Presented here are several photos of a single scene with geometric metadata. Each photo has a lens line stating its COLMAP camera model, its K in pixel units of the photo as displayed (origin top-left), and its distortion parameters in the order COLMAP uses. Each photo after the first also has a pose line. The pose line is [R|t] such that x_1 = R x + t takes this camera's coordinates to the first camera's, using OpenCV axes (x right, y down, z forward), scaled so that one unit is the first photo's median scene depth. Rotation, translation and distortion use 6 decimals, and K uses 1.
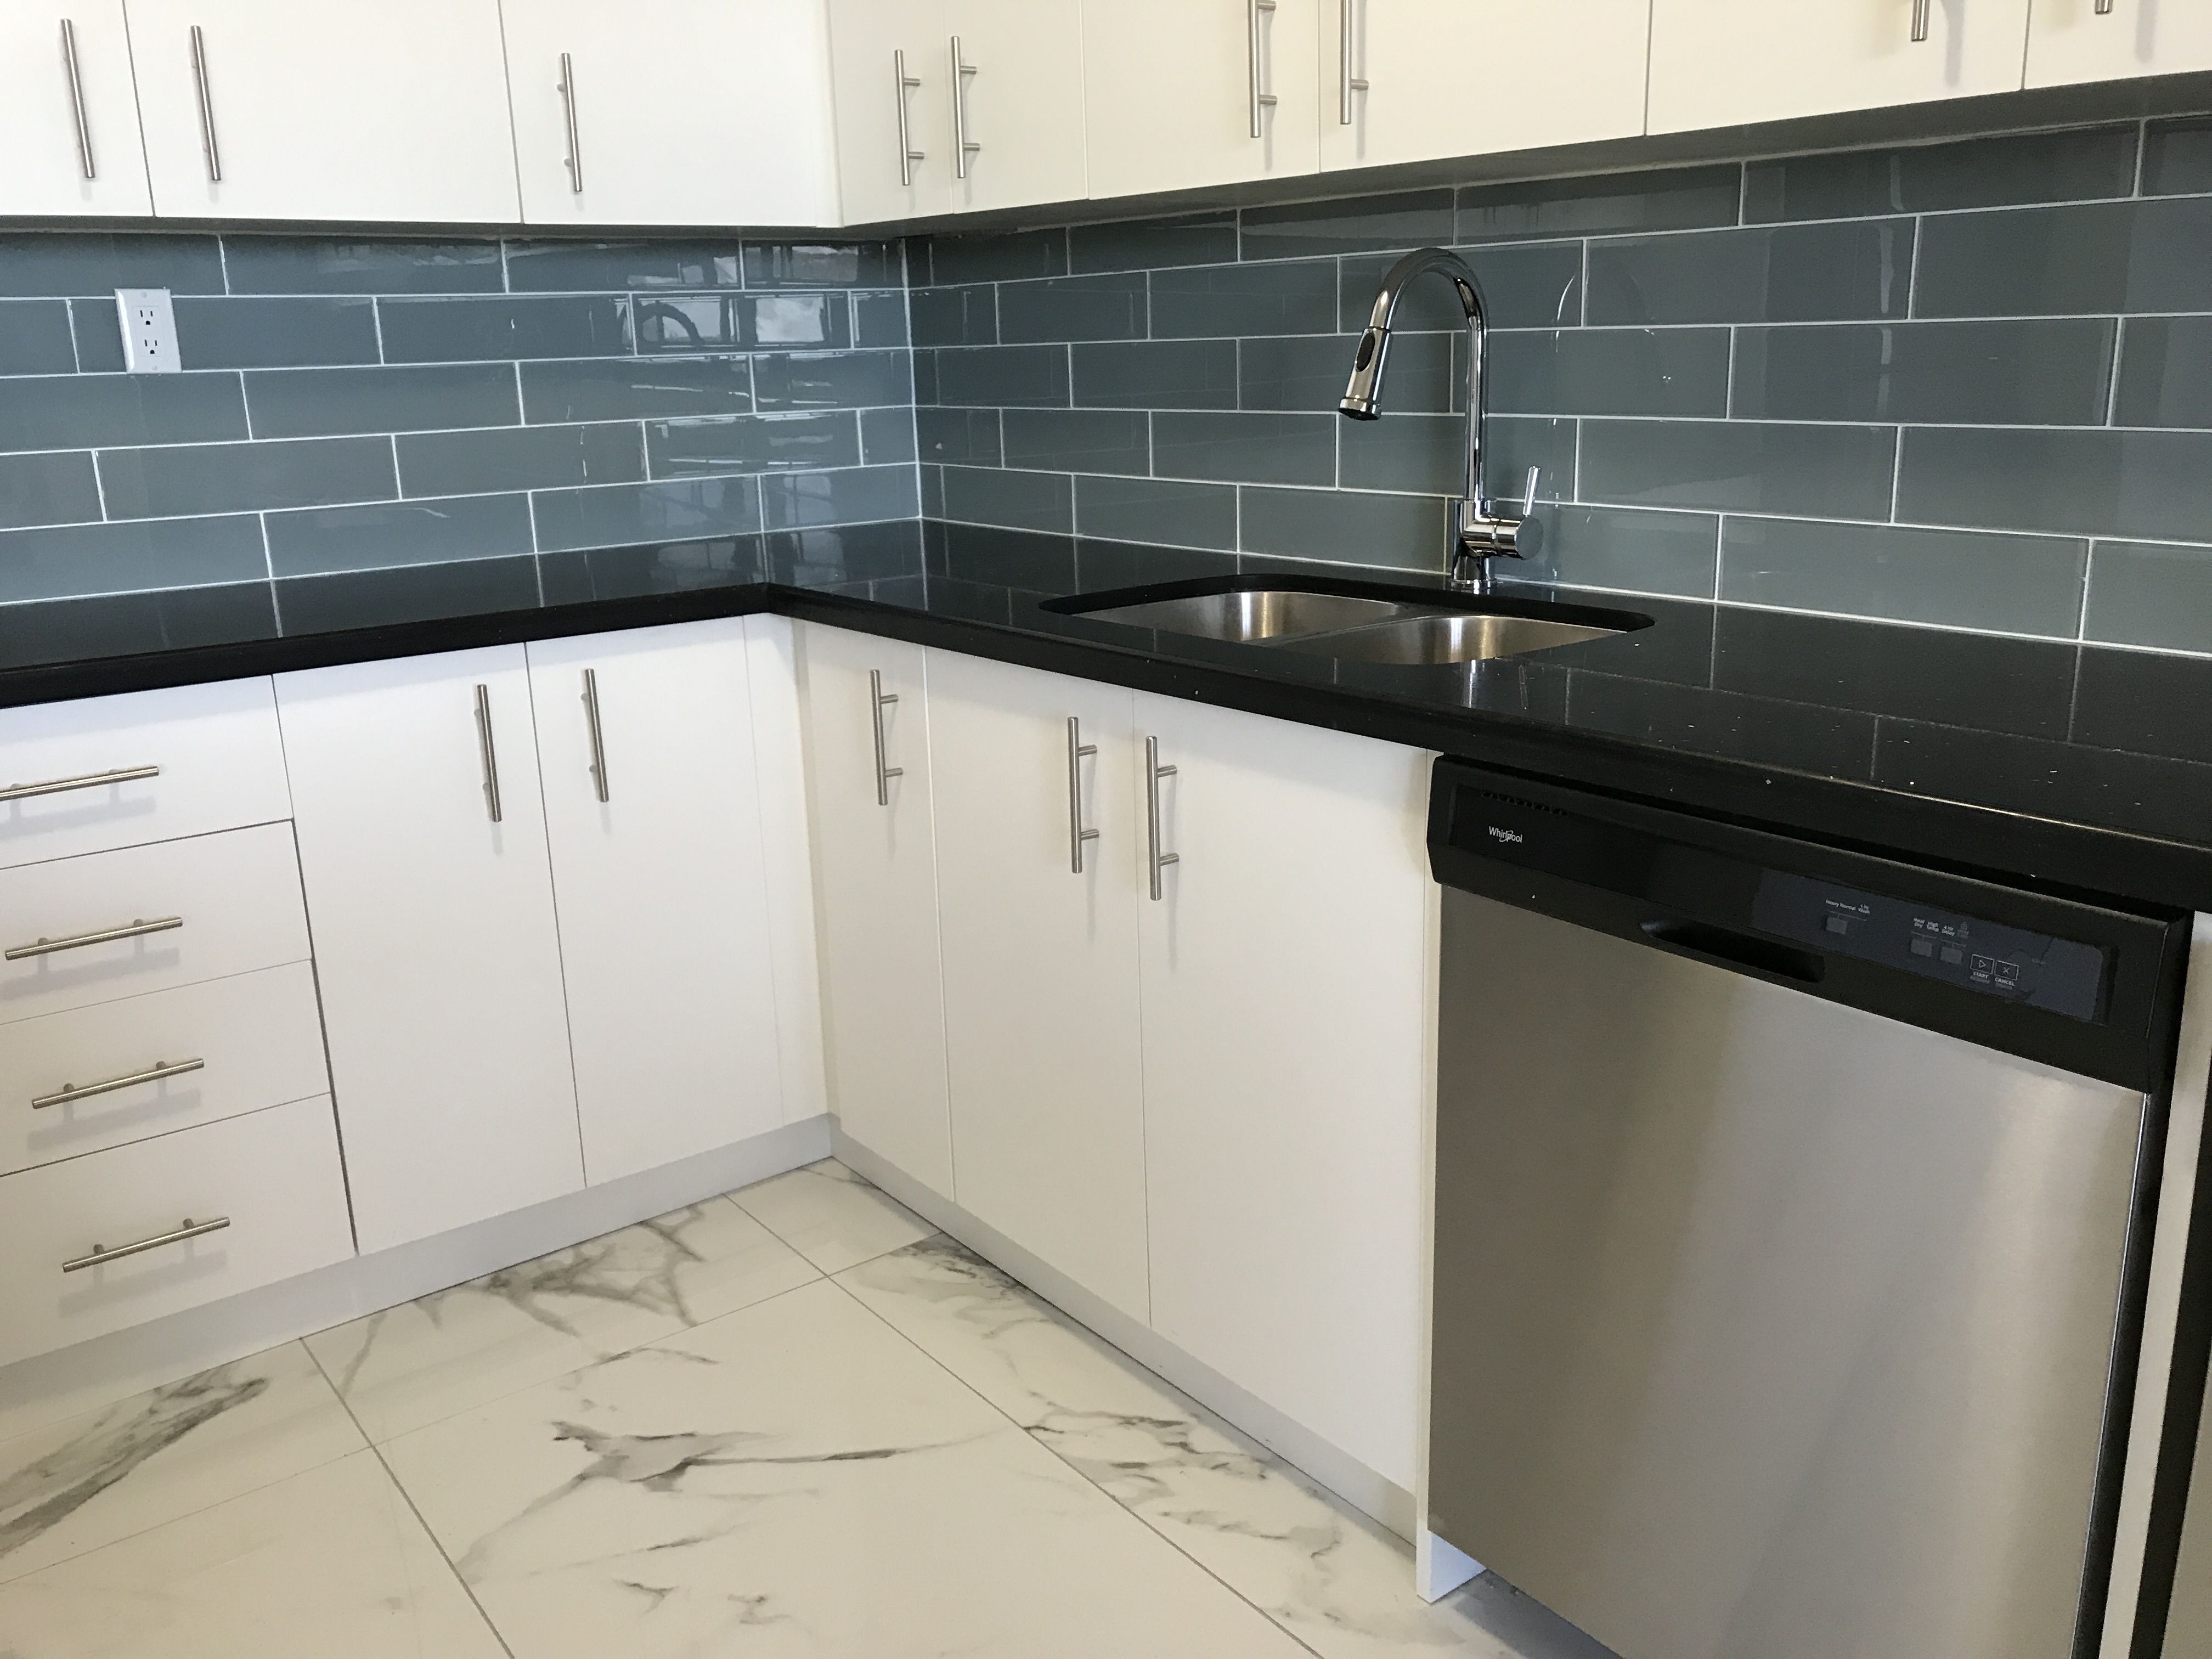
lens RADIAL K [[1845.2, 0, 1104.2], [0, 1845.2, 831.6], [0, 0, 1]] dist [0.044634, -0.049302]
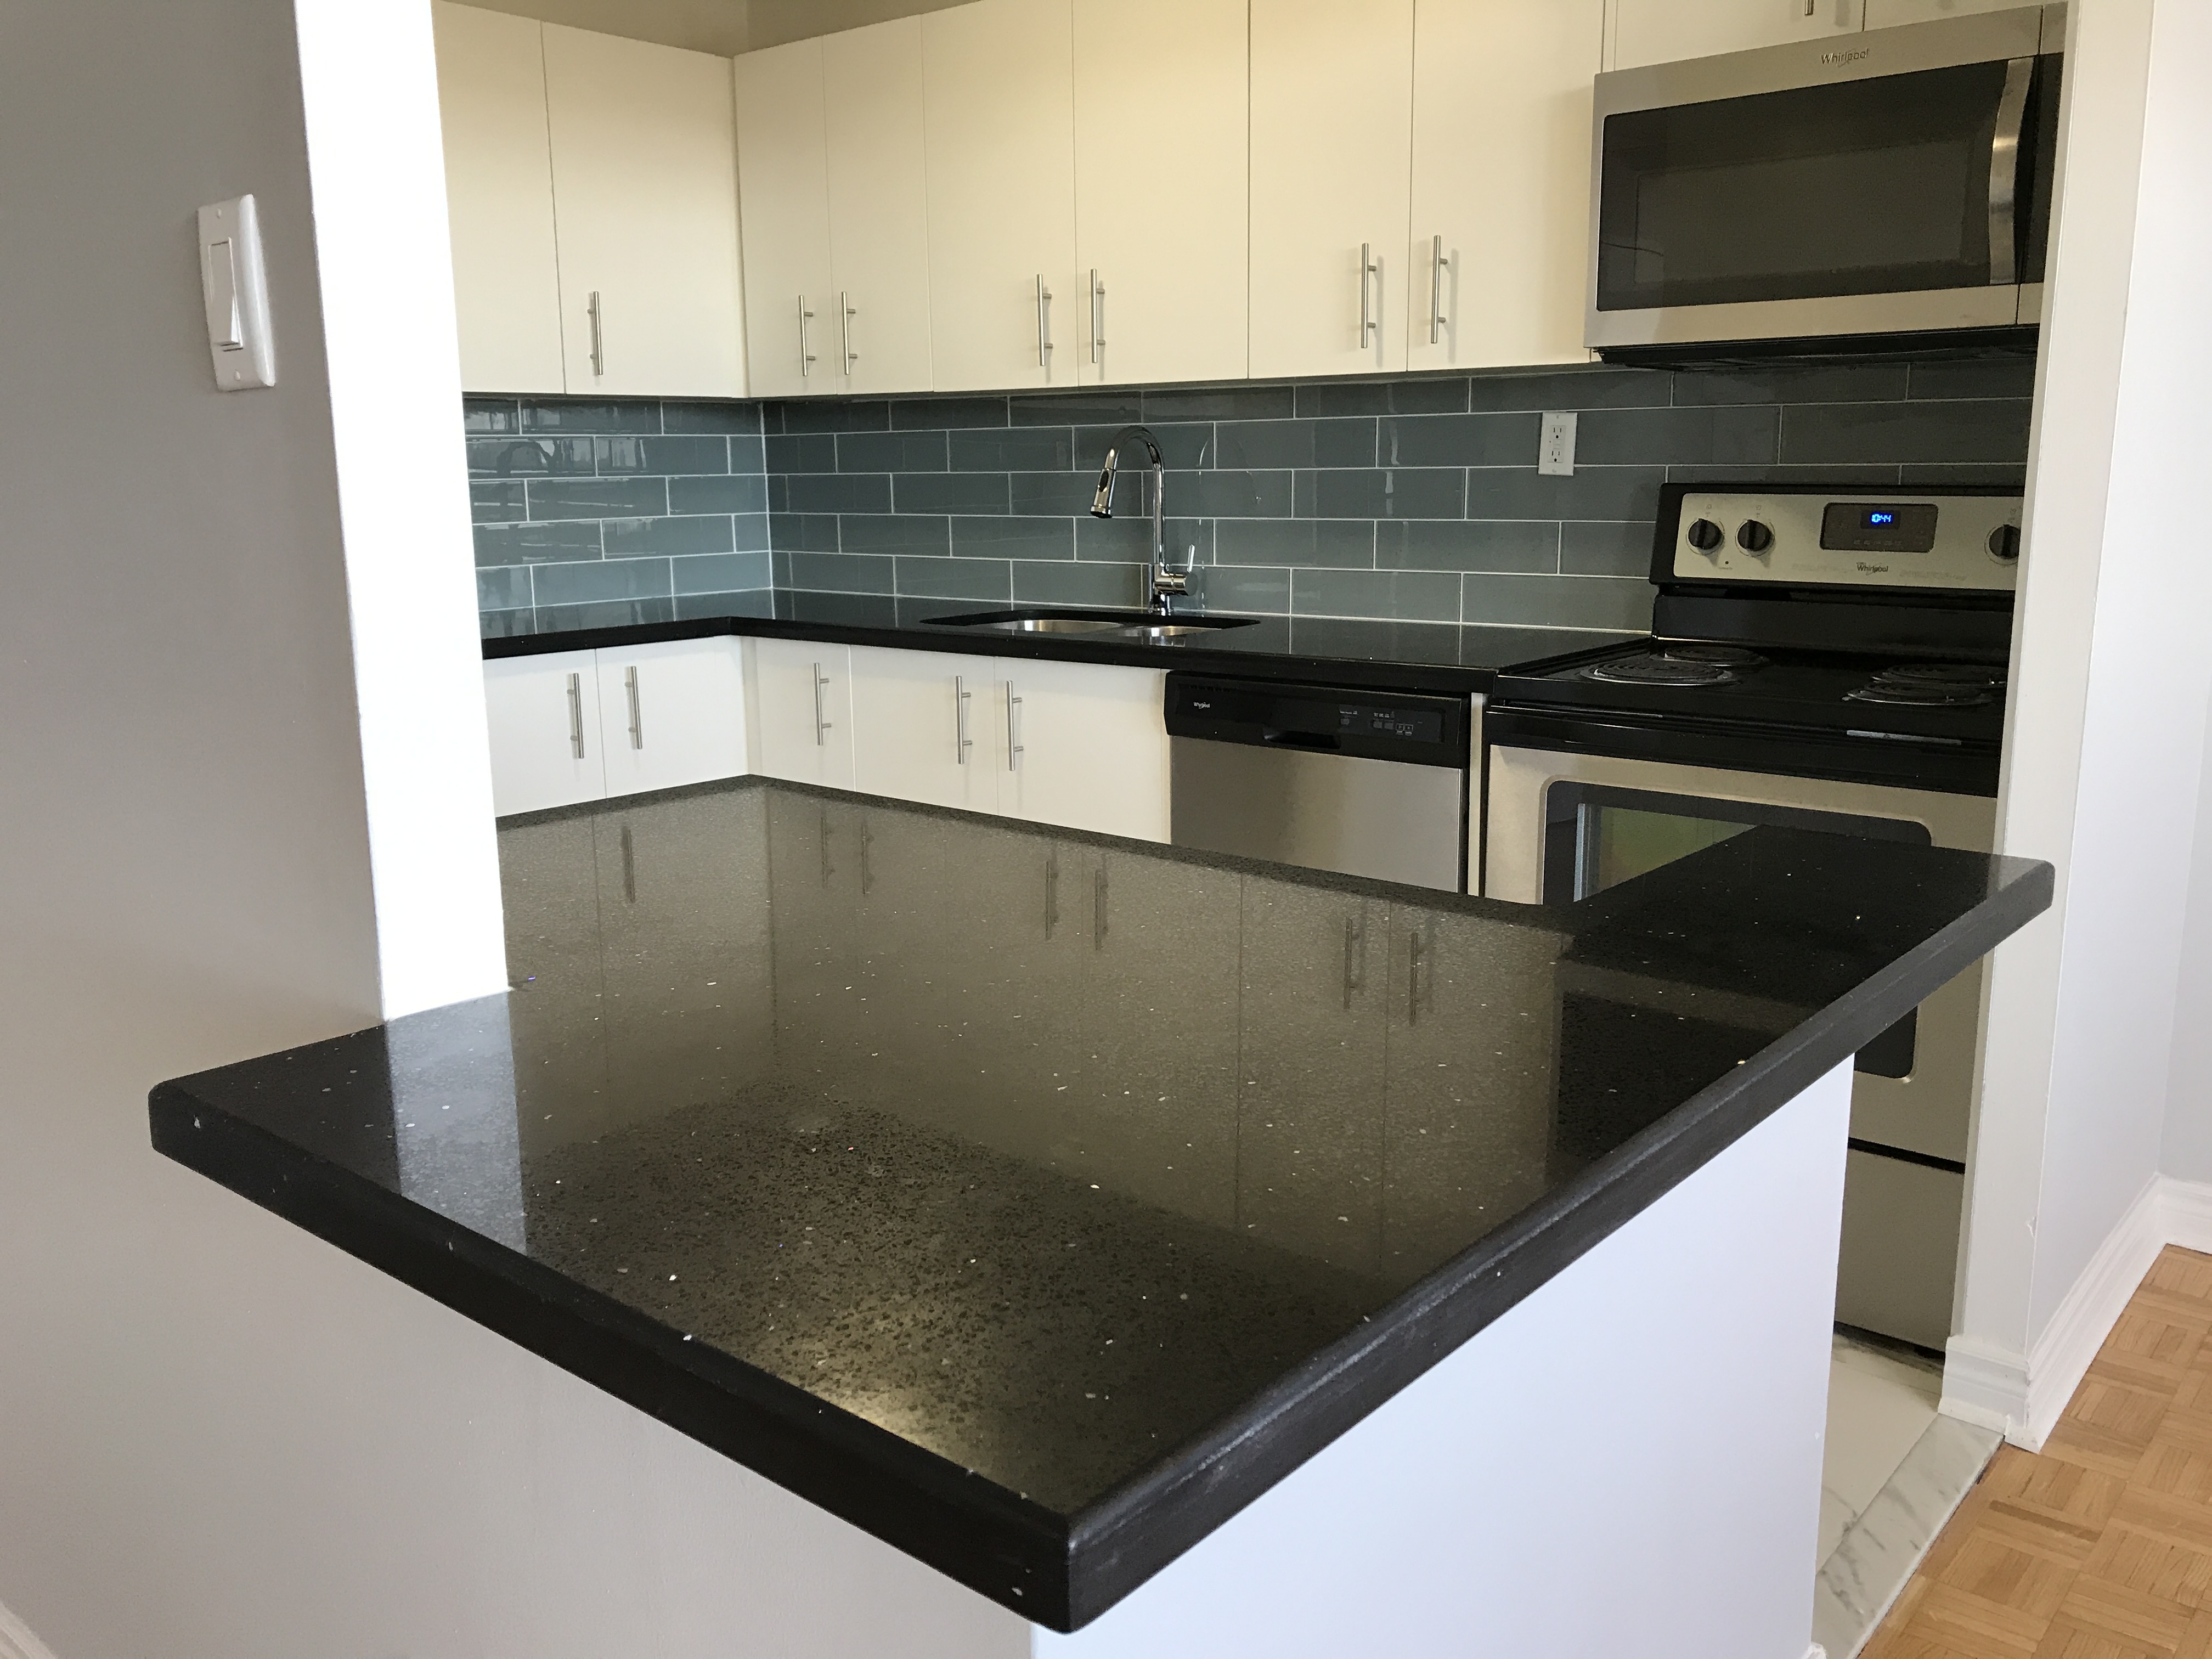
lens RADIAL K [[1845.2, 0, 1109.4], [0, 1845.2, 828.9], [0, 0, 1]] dist [0.044634, -0.049302]
pose [[0.976026, -0.028385, 0.215794, -0.239688], [0.043095, 0.997034, -0.063770, 0.188089], [-0.213344, 0.071541, 0.974354, -0.706572]]
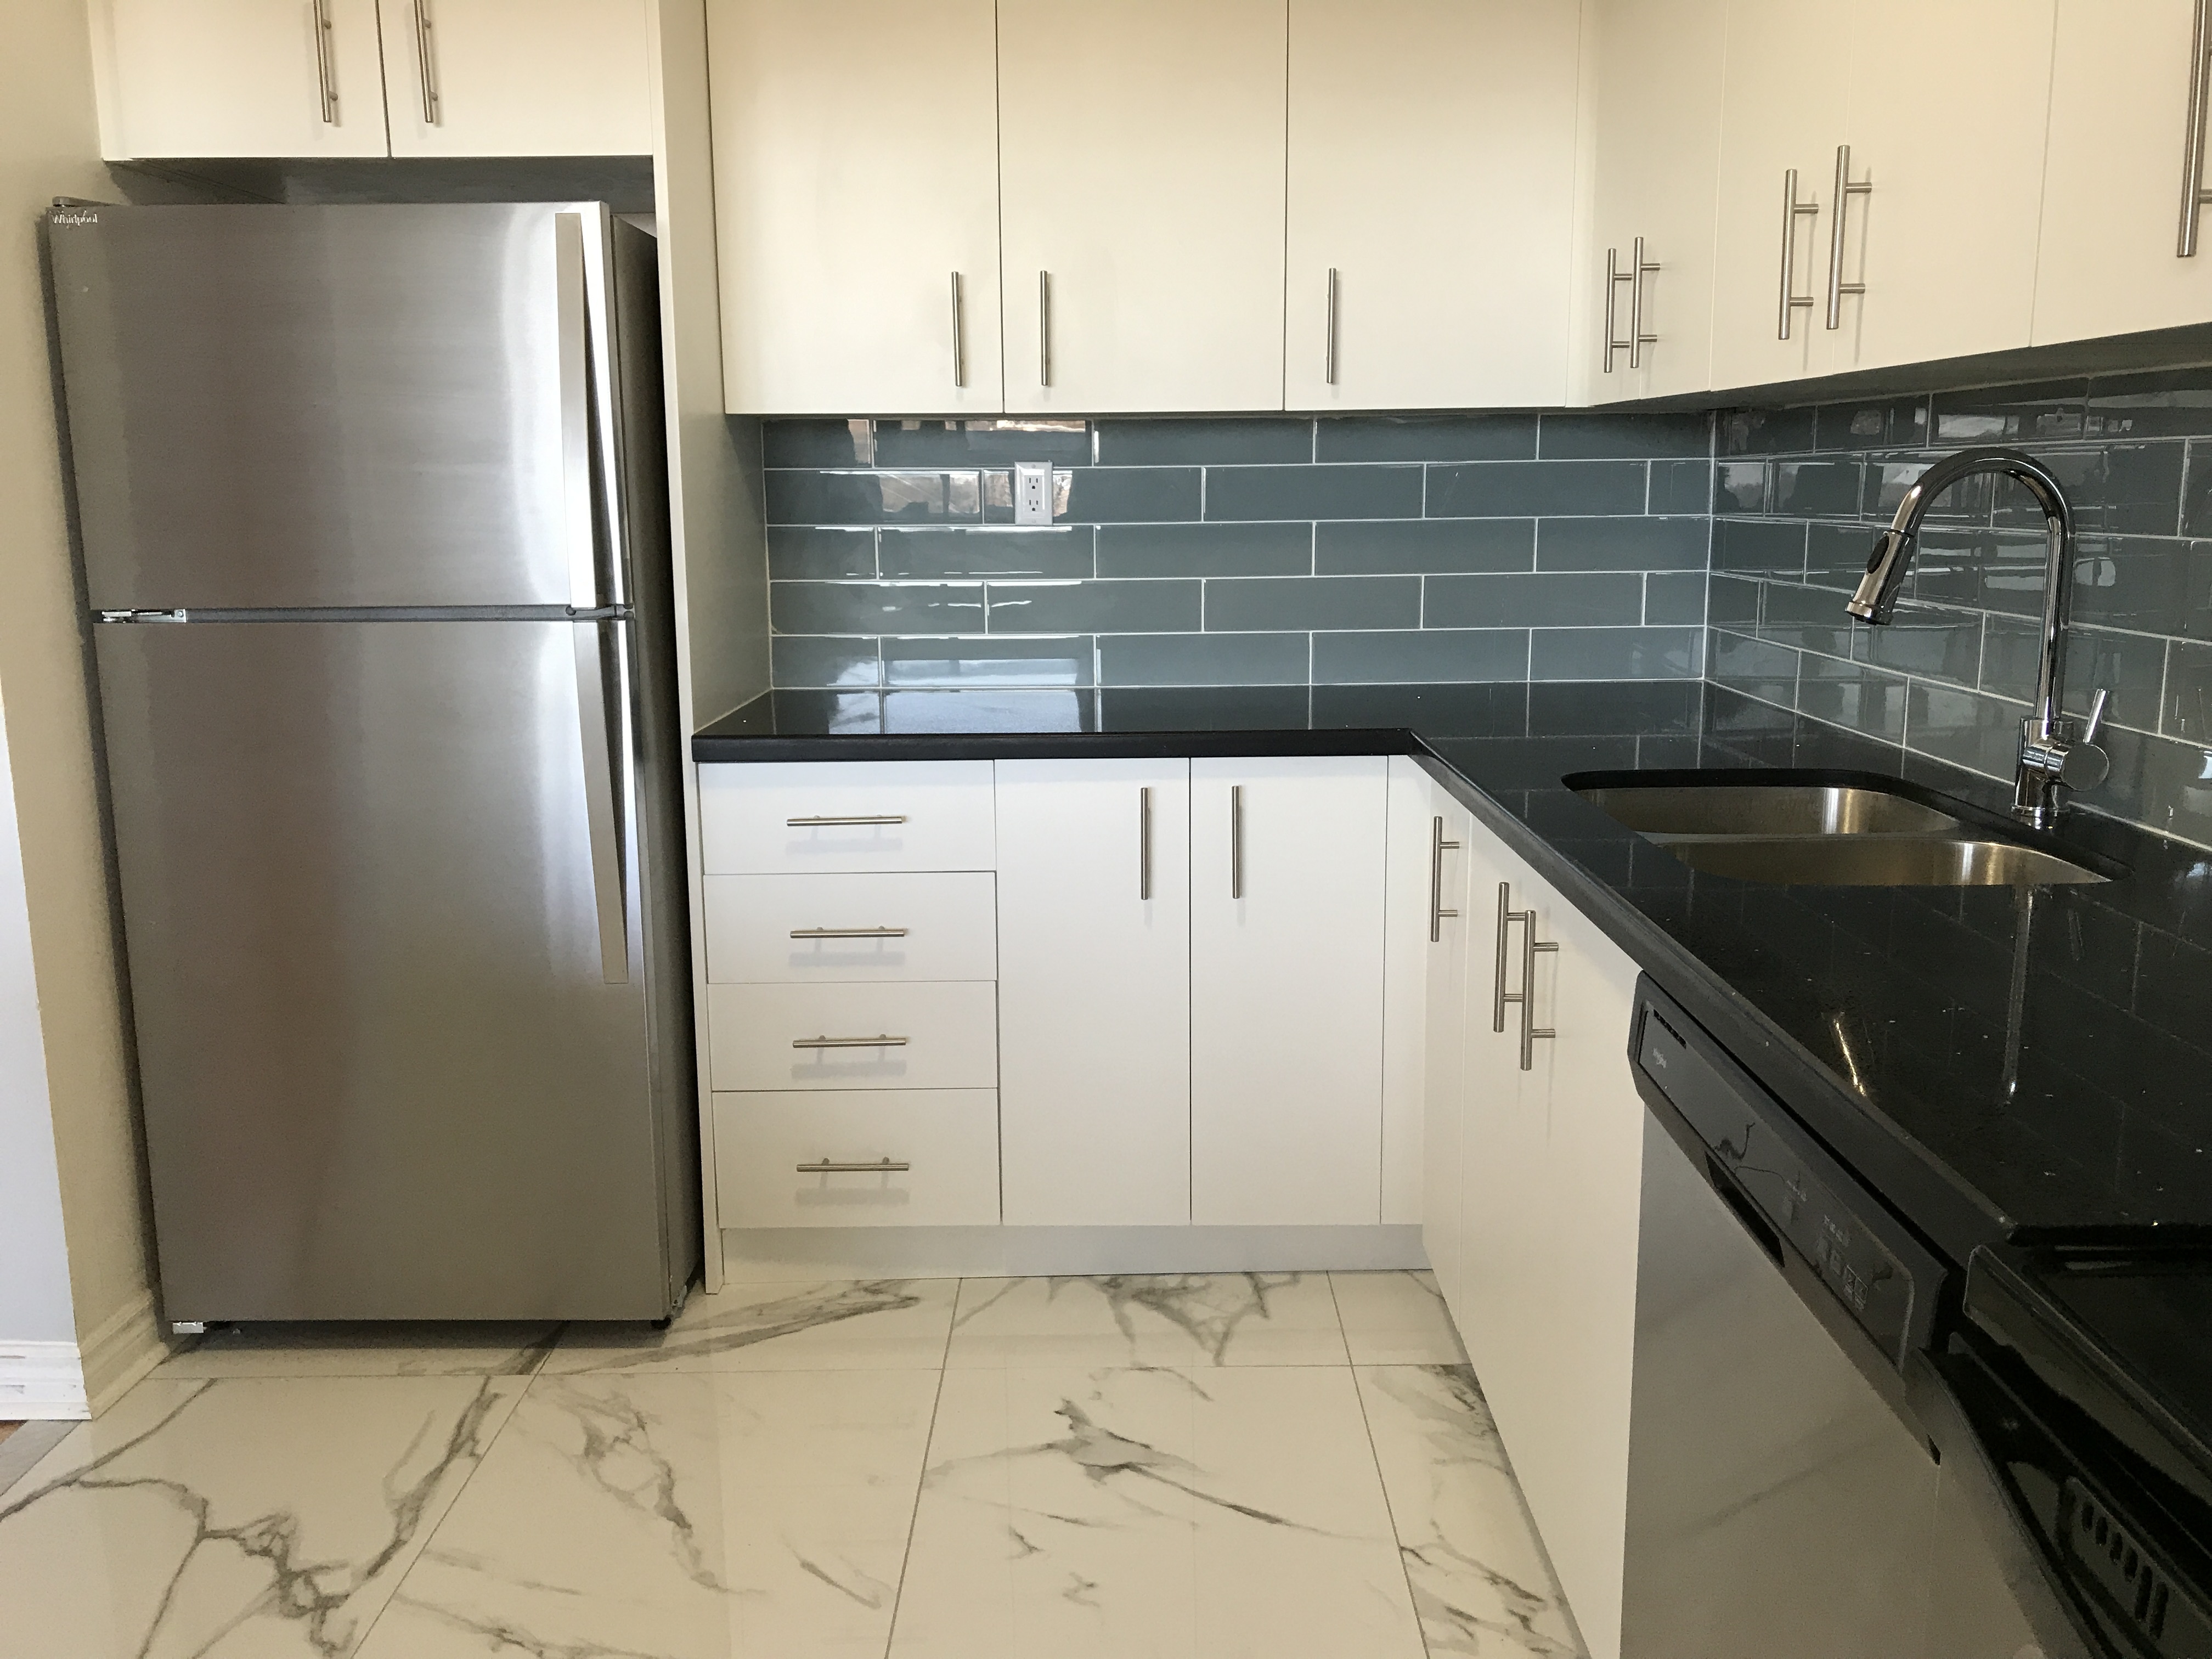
lens RADIAL K [[1845.2, 0, 1095.7], [0, 1845.2, 821.7], [0, 0, 1]] dist [0.044634, -0.049302]
pose [[0.788143, 0.134101, -0.600705, 0.383330], [-0.173991, 0.984711, -0.008455, -0.042033], [0.590387, 0.111181, 0.799426, 0.012460]]
